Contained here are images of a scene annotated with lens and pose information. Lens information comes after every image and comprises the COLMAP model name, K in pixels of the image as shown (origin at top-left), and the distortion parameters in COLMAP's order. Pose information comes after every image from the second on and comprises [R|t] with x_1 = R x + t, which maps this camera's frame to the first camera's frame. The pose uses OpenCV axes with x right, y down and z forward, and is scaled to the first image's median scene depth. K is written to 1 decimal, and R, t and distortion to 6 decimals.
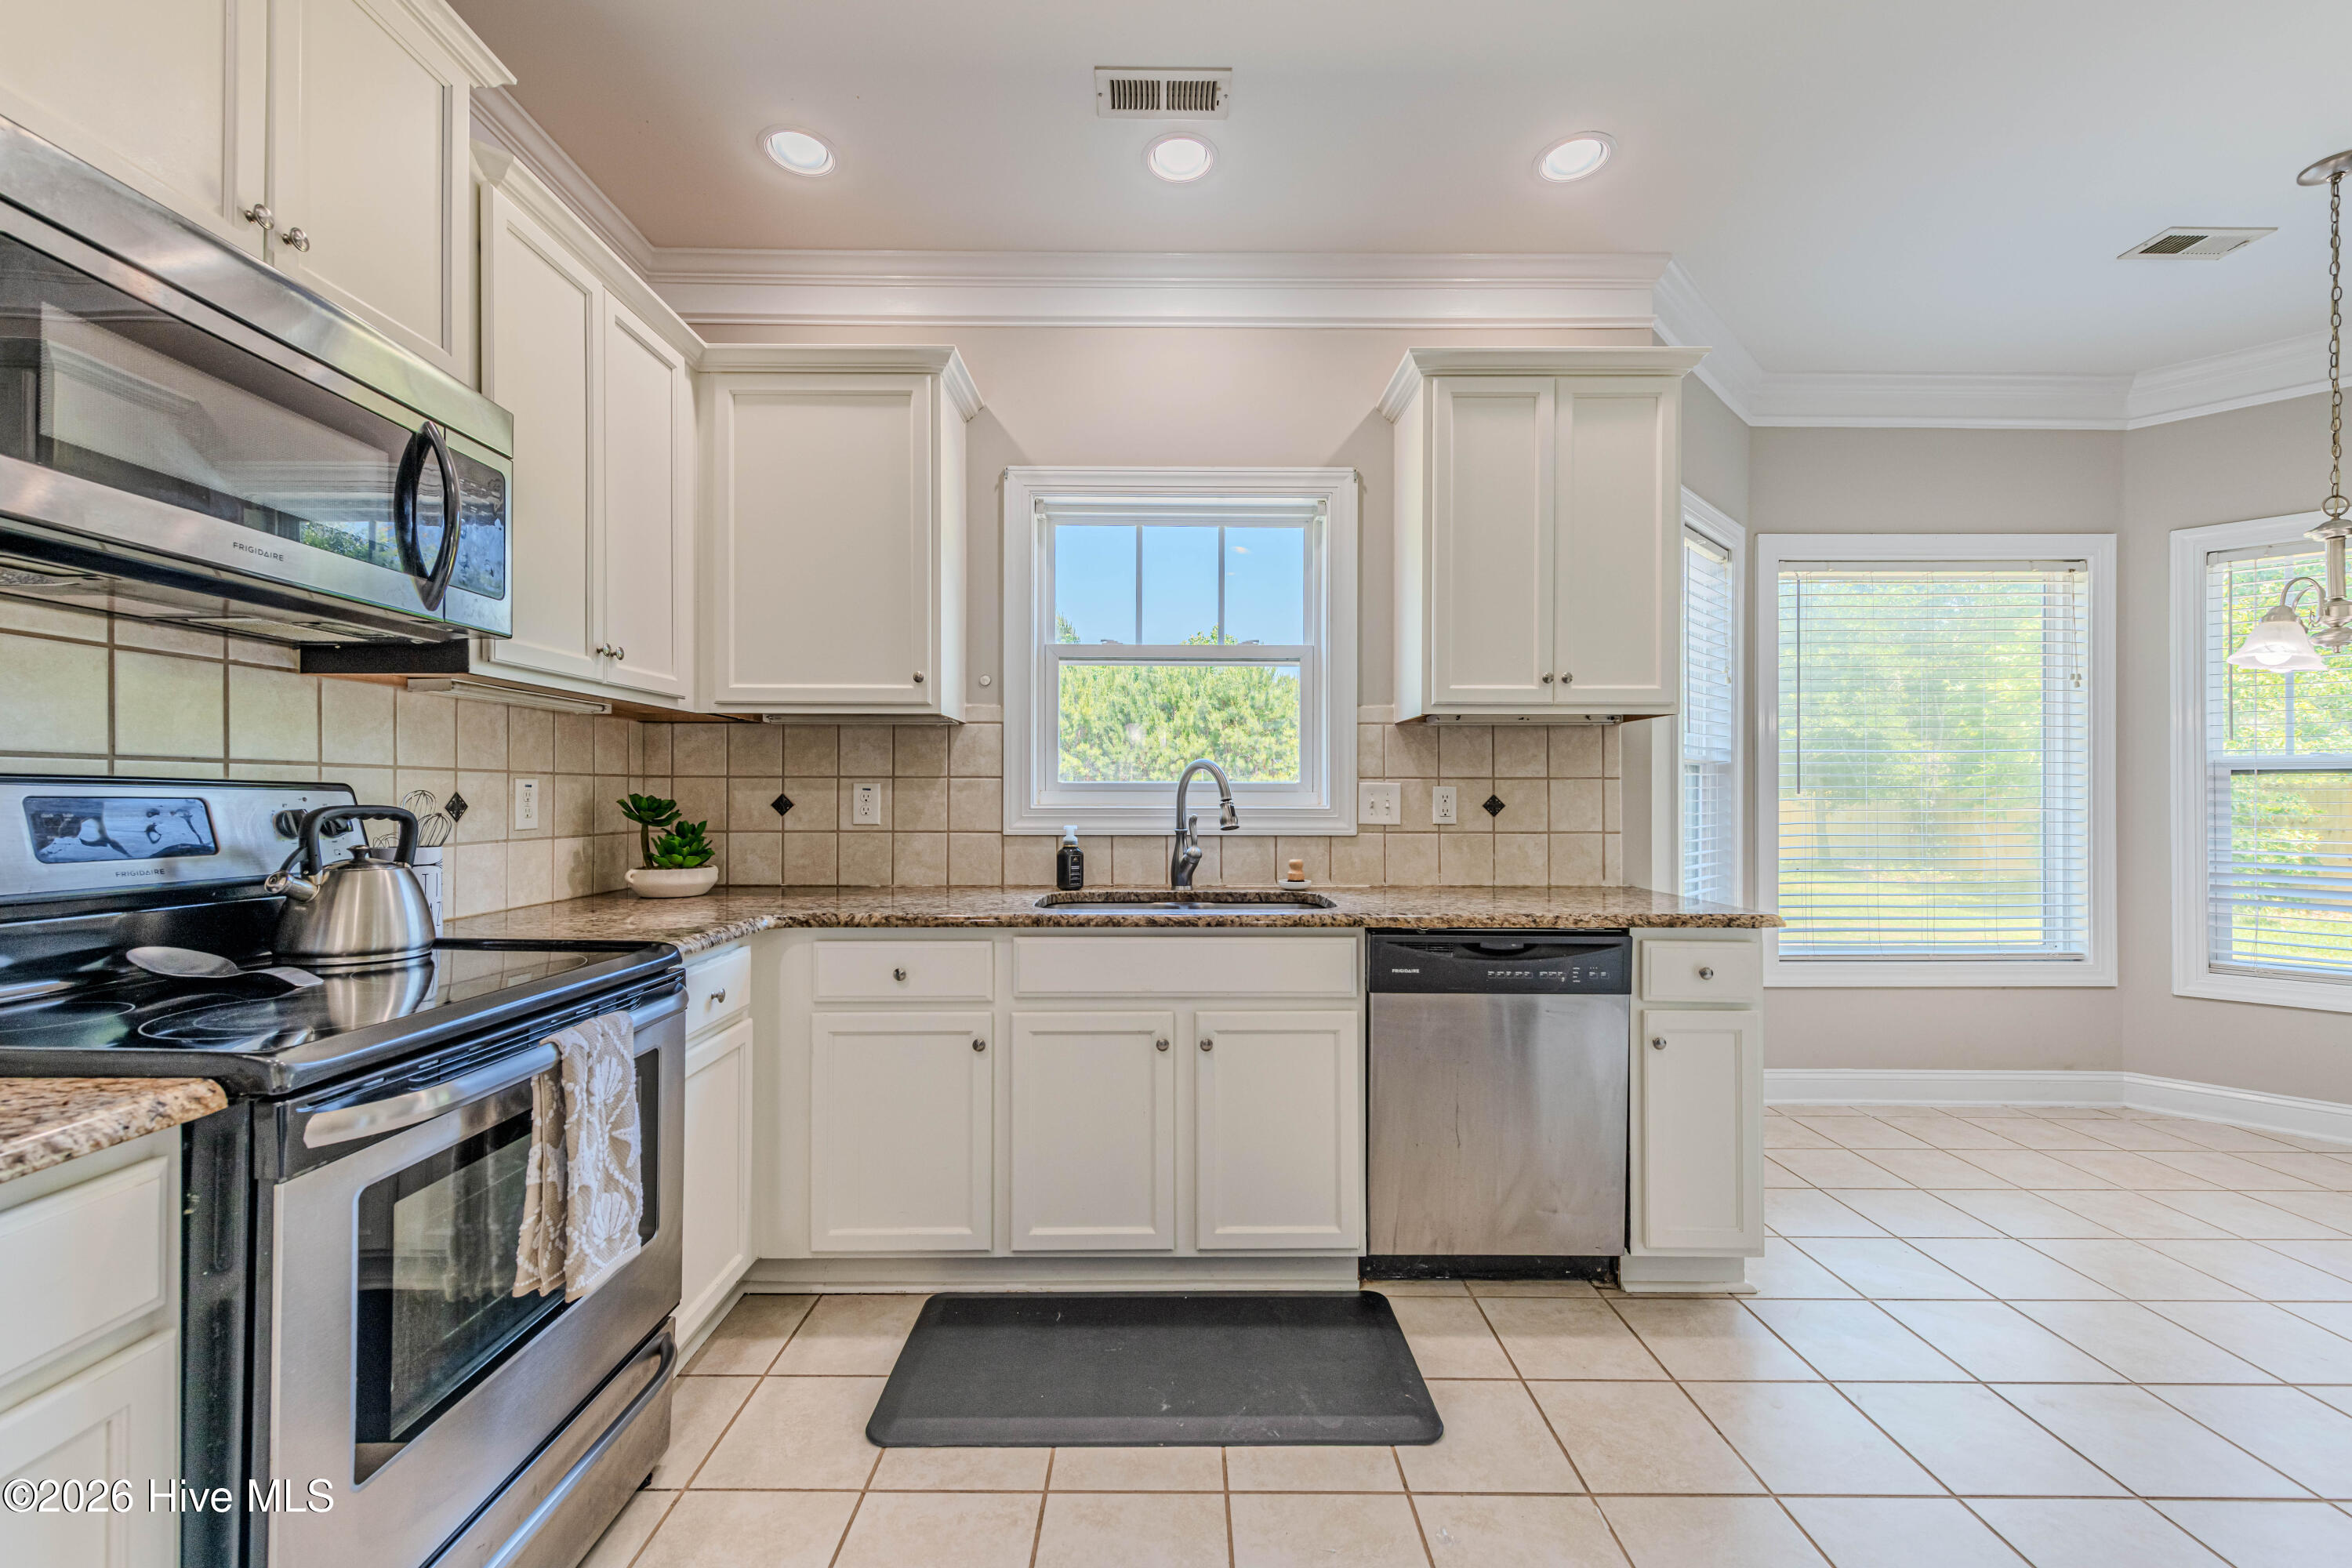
lens RADIAL K [[919.4, 0, 1165.5], [0, 919.4, 789.7], [0, 0, 1]] dist [0.009033, -0.003394]
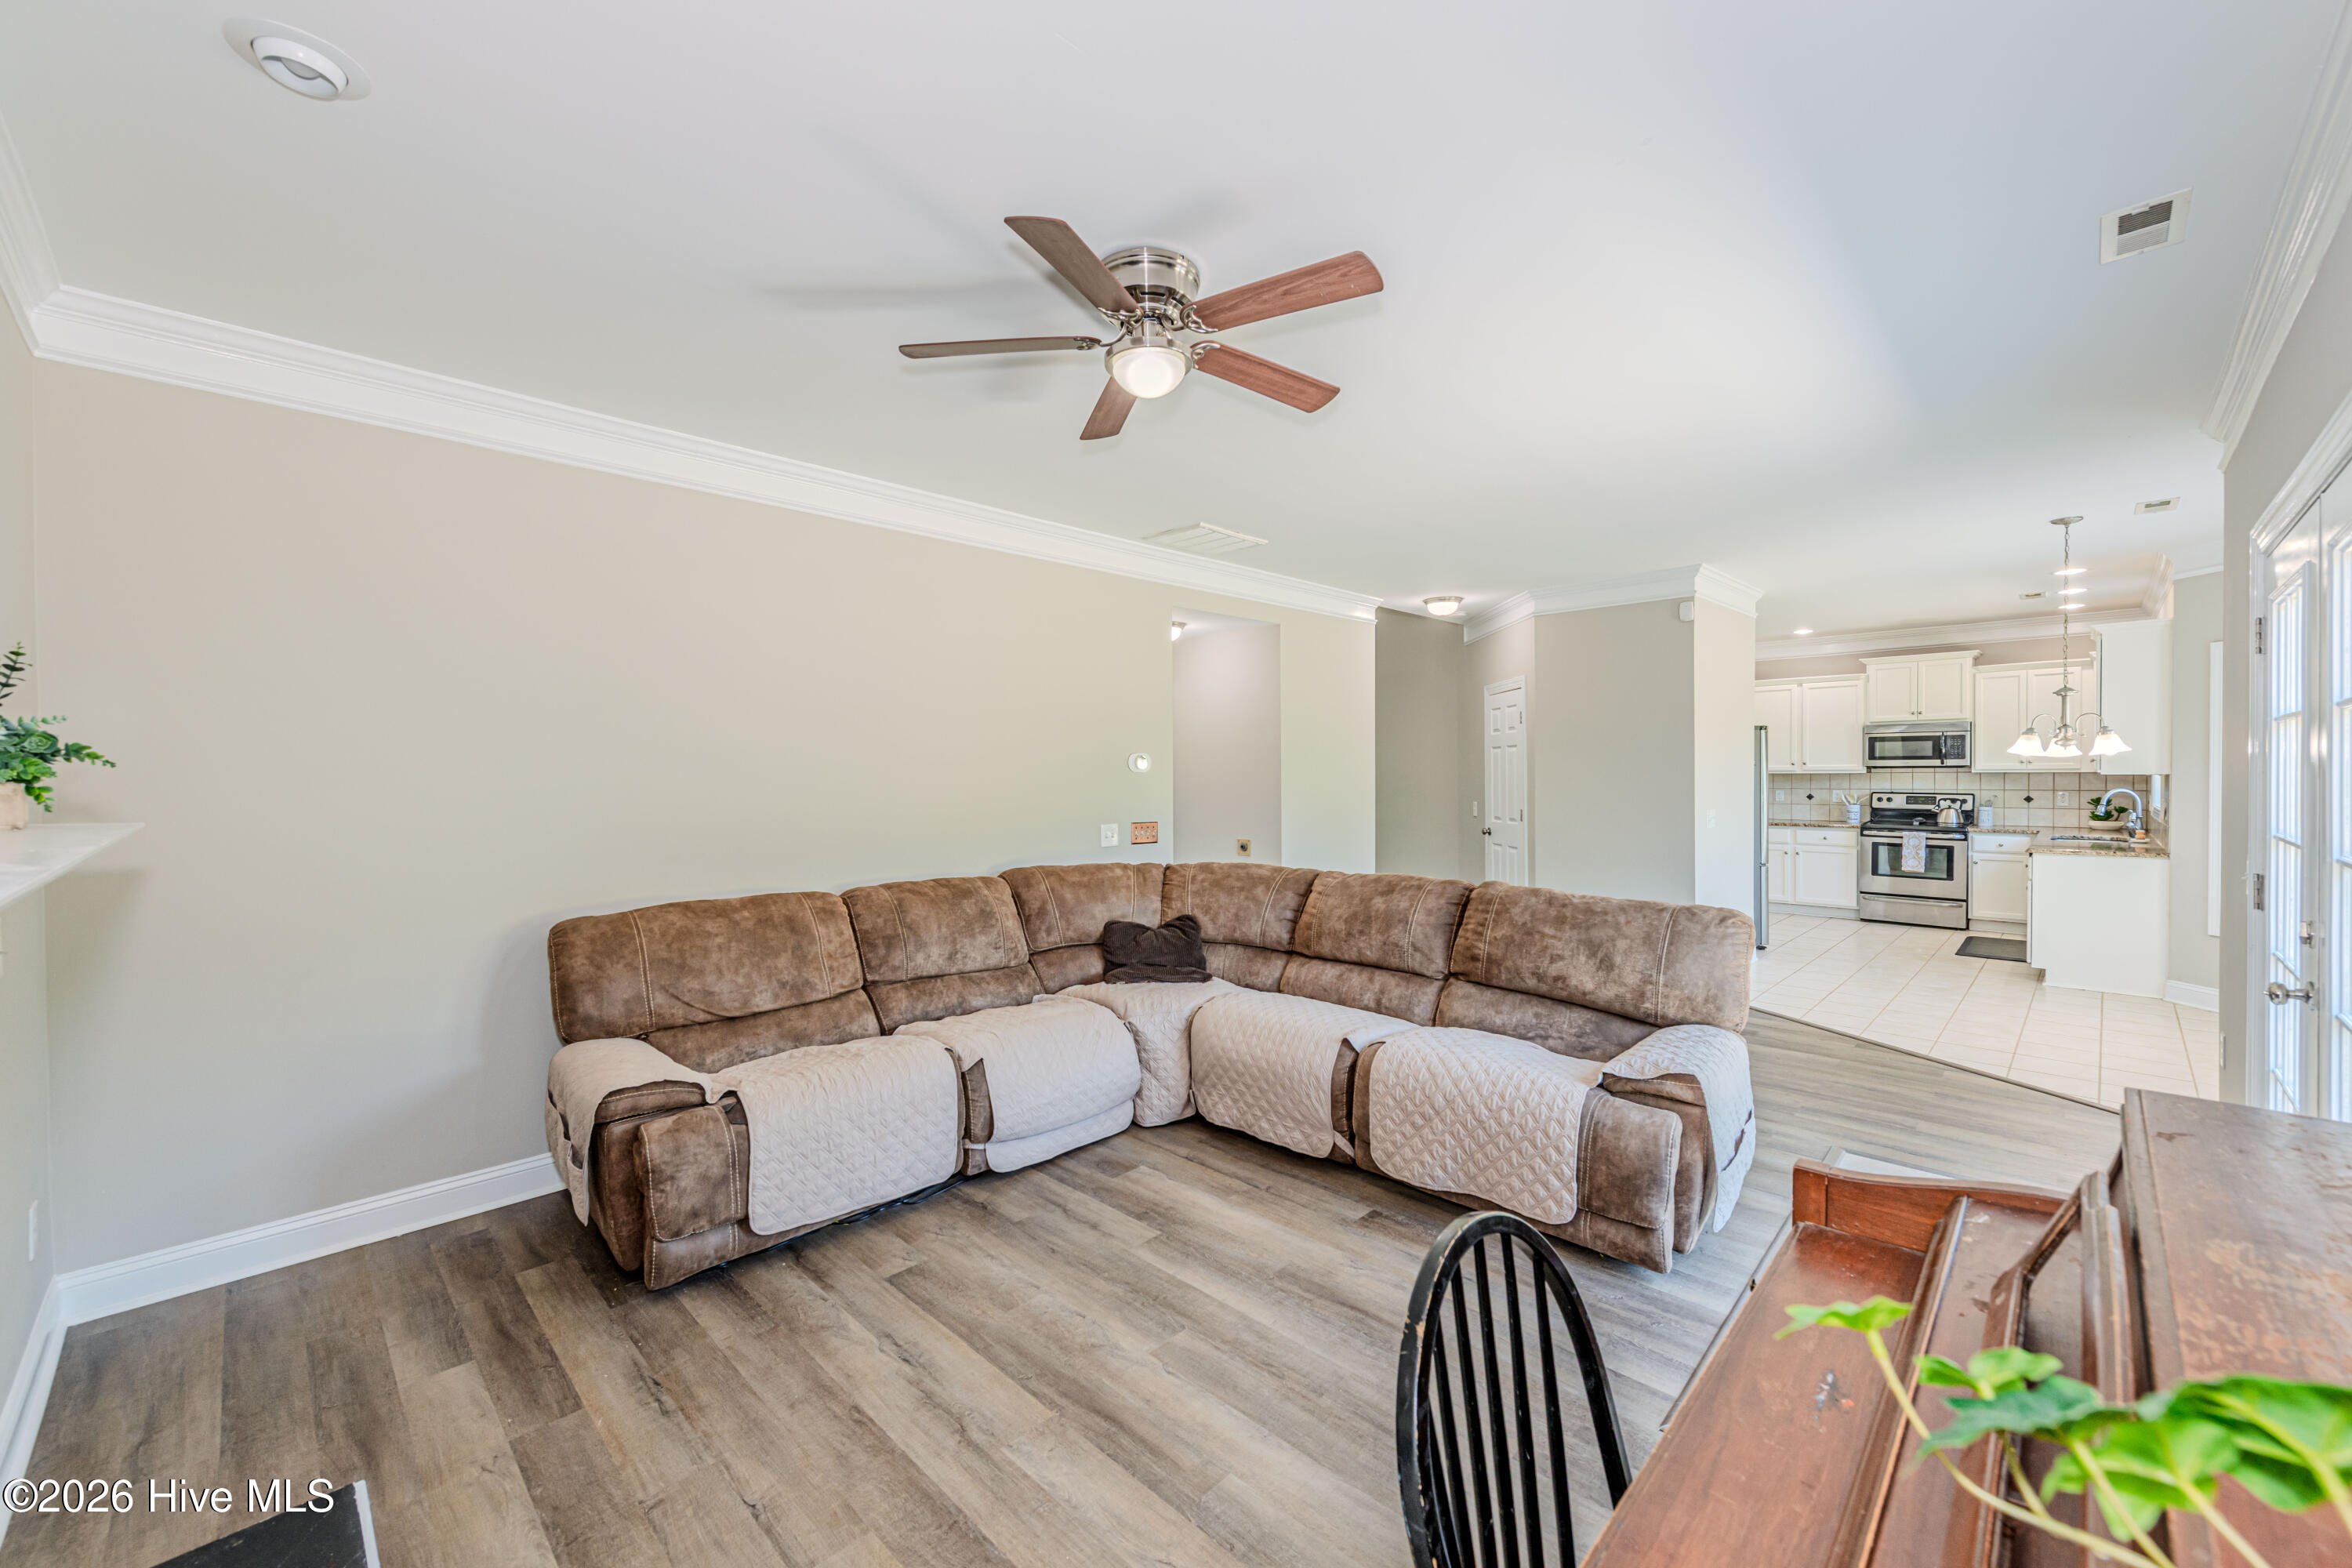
lens RADIAL K [[919.4, 0, 1176.7], [0, 919.4, 791.5], [0, 0, 1]] dist [0.009033, -0.003394]
pose [[-0.697585, 0.014762, -0.716350, 3.744226], [0.007606, 0.999884, 0.013198, -0.076199], [0.716461, 0.003758, -0.697617, 0.902634]]
